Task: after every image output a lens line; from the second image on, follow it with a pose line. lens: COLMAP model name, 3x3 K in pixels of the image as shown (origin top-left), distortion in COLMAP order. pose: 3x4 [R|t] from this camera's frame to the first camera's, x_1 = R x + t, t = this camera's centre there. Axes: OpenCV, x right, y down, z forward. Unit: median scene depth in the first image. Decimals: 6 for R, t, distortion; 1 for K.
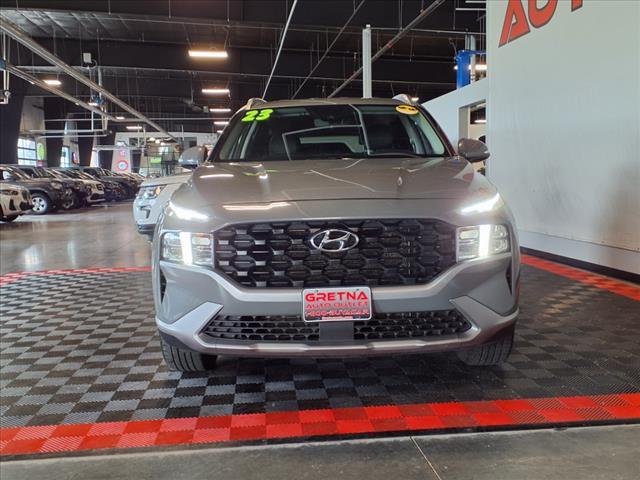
lens RADIAL K [[661.2, 0, 320.0], [0, 661.2, 240.0], [0, 0, 1]] dist [0.148796, -0.308159]
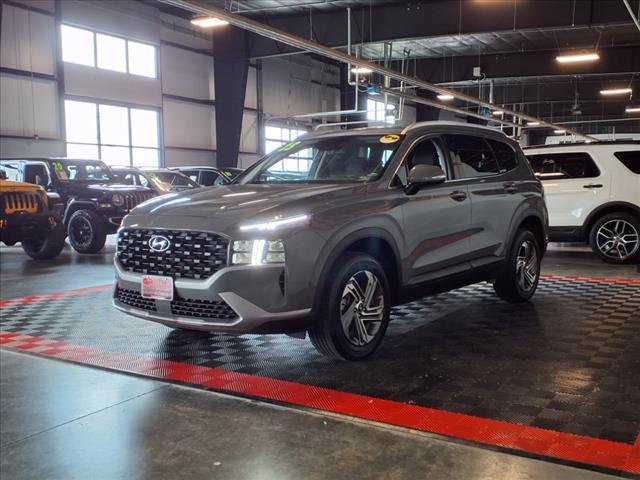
lens RADIAL K [[661.2, 0, 320.0], [0, 661.2, 240.0], [0, 0, 1]] dist [0.148796, -0.308159]
pose [[0.790951, 0.066321, -0.608275, 1.166120], [-0.068979, 0.997436, 0.019057, -0.057931], [0.607979, 0.026885, 0.793498, 0.050284]]
